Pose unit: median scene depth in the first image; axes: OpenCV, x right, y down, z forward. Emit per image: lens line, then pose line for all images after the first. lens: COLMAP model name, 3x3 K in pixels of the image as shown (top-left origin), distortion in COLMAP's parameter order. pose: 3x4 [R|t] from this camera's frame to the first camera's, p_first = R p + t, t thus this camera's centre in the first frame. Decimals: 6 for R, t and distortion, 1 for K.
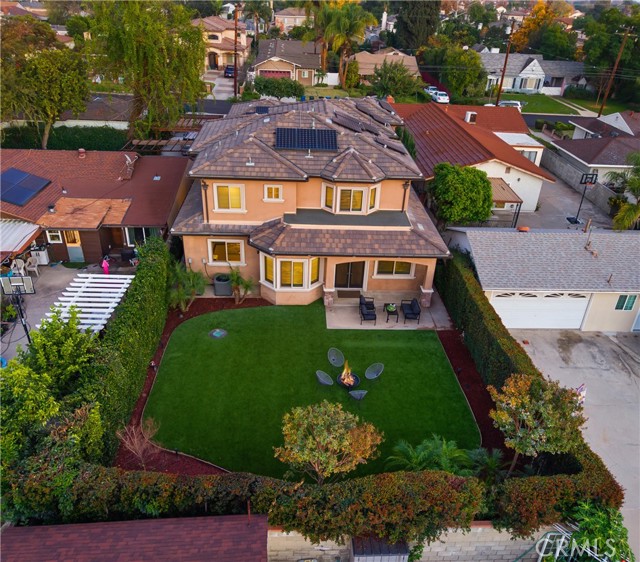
lens RADIAL K [[530.8, 0, 320.0], [0, 530.8, 281.0], [0, 0, 1]] dist [0.019162, -0.018456]
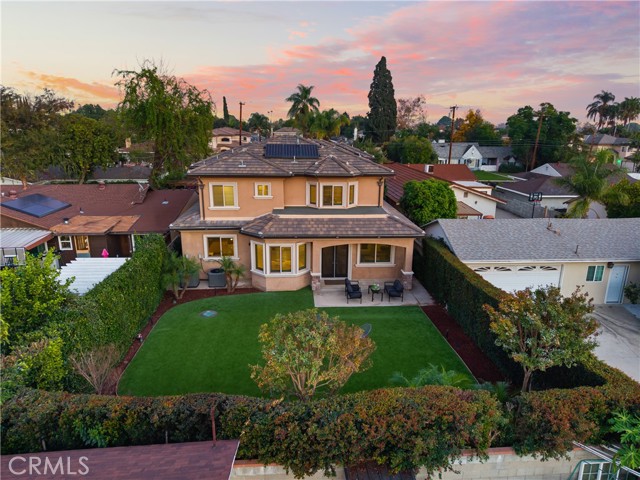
lens RADIAL K [[440.9, 0, 314.1], [0, 440.9, 214.5], [0, 0, 1]] dist [0.010825, -0.008549]
pose [[0.999306, -0.035884, 0.010005, 0.009280], [0.037246, 0.967439, -0.250348, 0.122548], [-0.000695, 0.250547, 0.968104, 0.113949]]
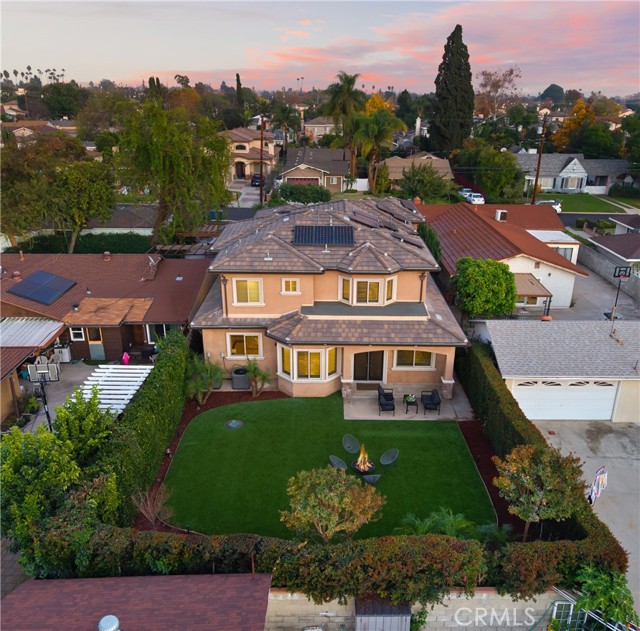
lens RADIAL K [[571.1, 0, 320.0], [0, 571.1, 315.5], [0, 0, 1]] dist [0.044659, -0.072154]
pose [[0.998362, -0.016211, -0.054871, 0.027942], [0.008429, 0.990229, -0.139195, 0.043727], [0.056591, 0.138504, 0.988744, -0.072378]]
